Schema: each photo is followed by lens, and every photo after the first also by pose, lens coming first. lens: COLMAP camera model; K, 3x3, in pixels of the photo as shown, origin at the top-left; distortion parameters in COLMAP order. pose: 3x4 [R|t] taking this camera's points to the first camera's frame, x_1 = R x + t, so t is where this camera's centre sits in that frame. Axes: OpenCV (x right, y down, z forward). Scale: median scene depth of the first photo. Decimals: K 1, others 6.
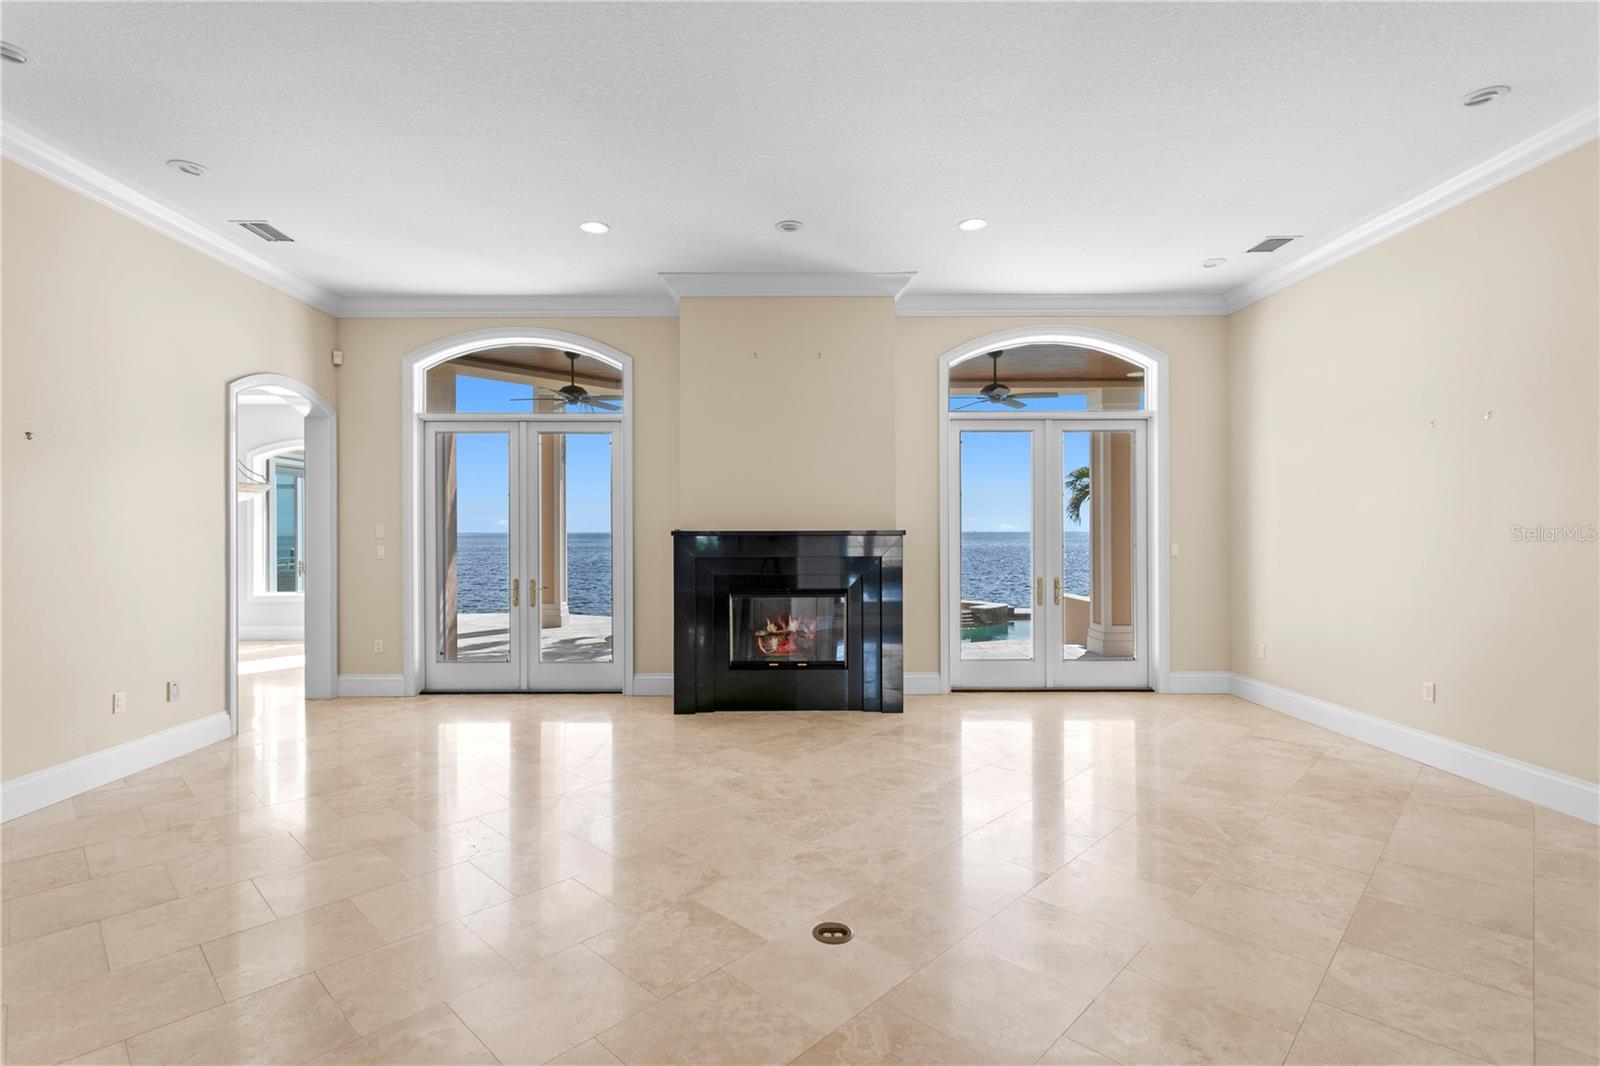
lens RADIAL K [[758.2, 0, 772.4], [0, 758.2, 525.8], [0, 0, 1]] dist [-0.001040, 0.005861]
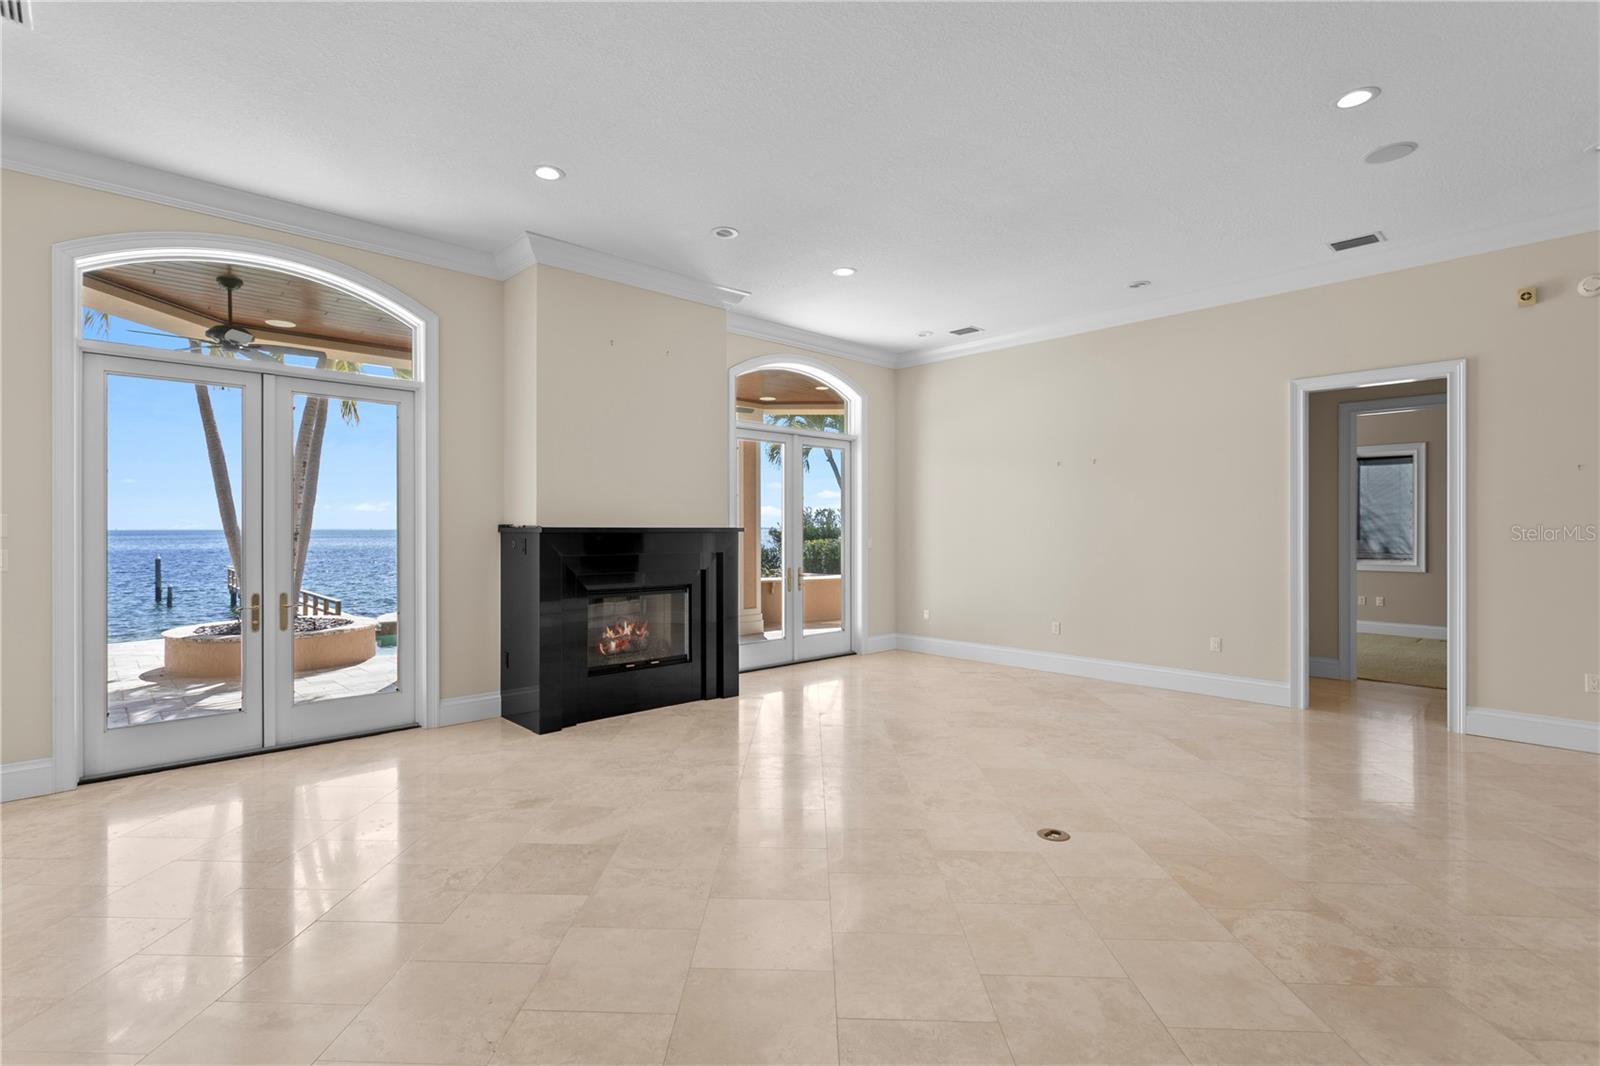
lens RADIAL K [[758.2, 0, 780.5], [0, 758.2, 519.5], [0, 0, 1]] dist [-0.001040, 0.005861]
pose [[0.735590, 0.011917, 0.677322, -0.494494], [-0.007574, 0.999927, -0.009367, 0.004217], [-0.677384, 0.001761, 0.735627, 0.152315]]
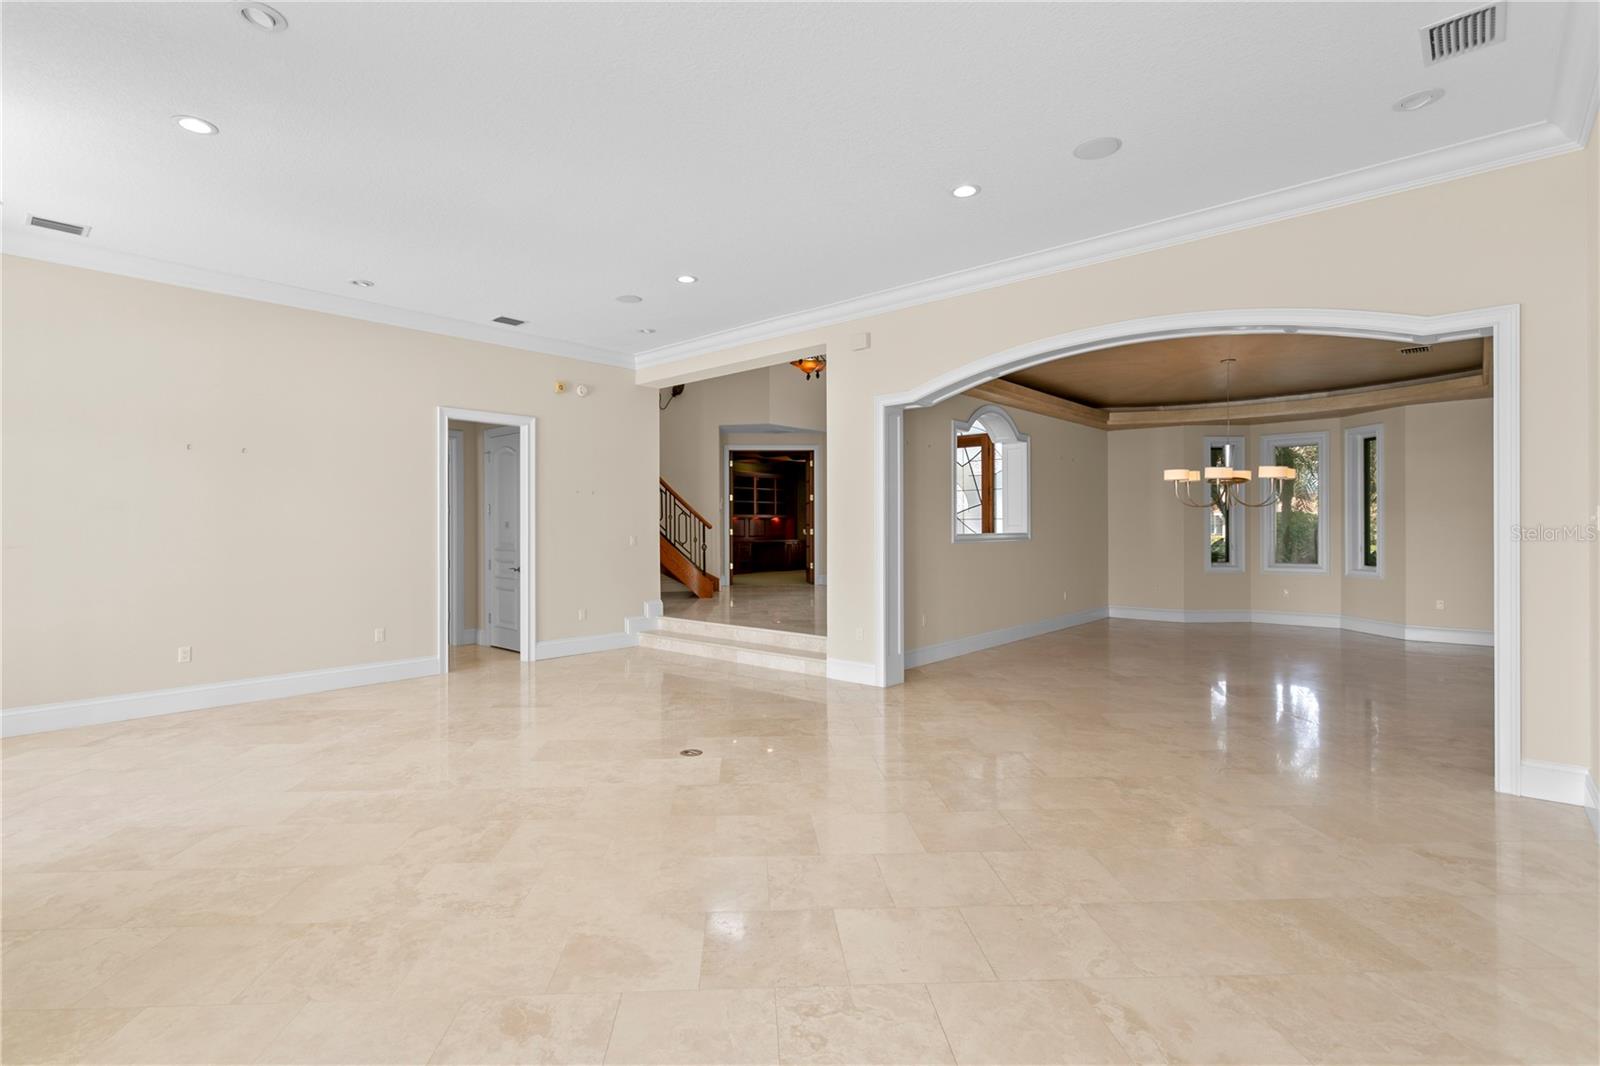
lens RADIAL K [[758.2, 0, 762.5], [0, 758.2, 531.6], [0, 0, 1]] dist [-0.001040, 0.005861]
pose [[-0.726644, 0.000800, 0.687014, -0.540662], [0.000413, 1.000000, -0.000727, 0.008248], [-0.687014, -0.000245, -0.726644, 0.930432]]
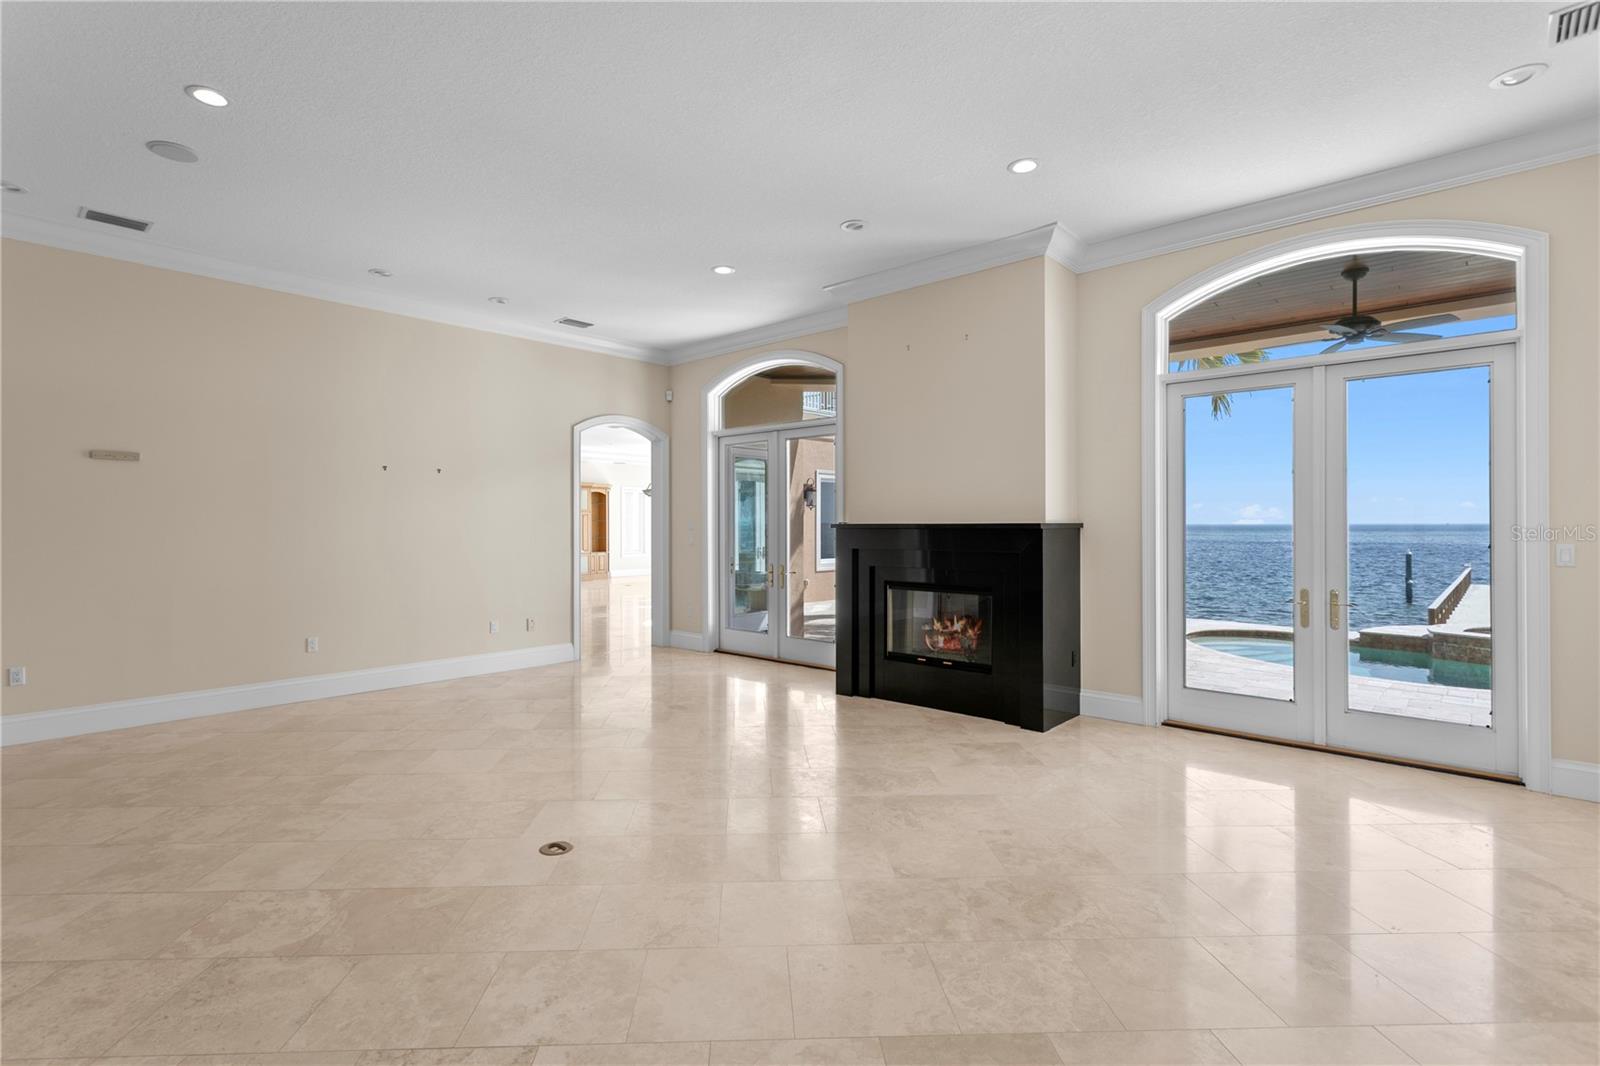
lens RADIAL K [[758.2, 0, 775.5], [0, 758.2, 527.8], [0, 0, 1]] dist [-0.001040, 0.005861]
pose [[0.732000, 0.004522, -0.681289, 0.510242], [0.005009, 0.999915, 0.012018, -0.002182], [0.681286, -0.012210, 0.731916, 0.143659]]
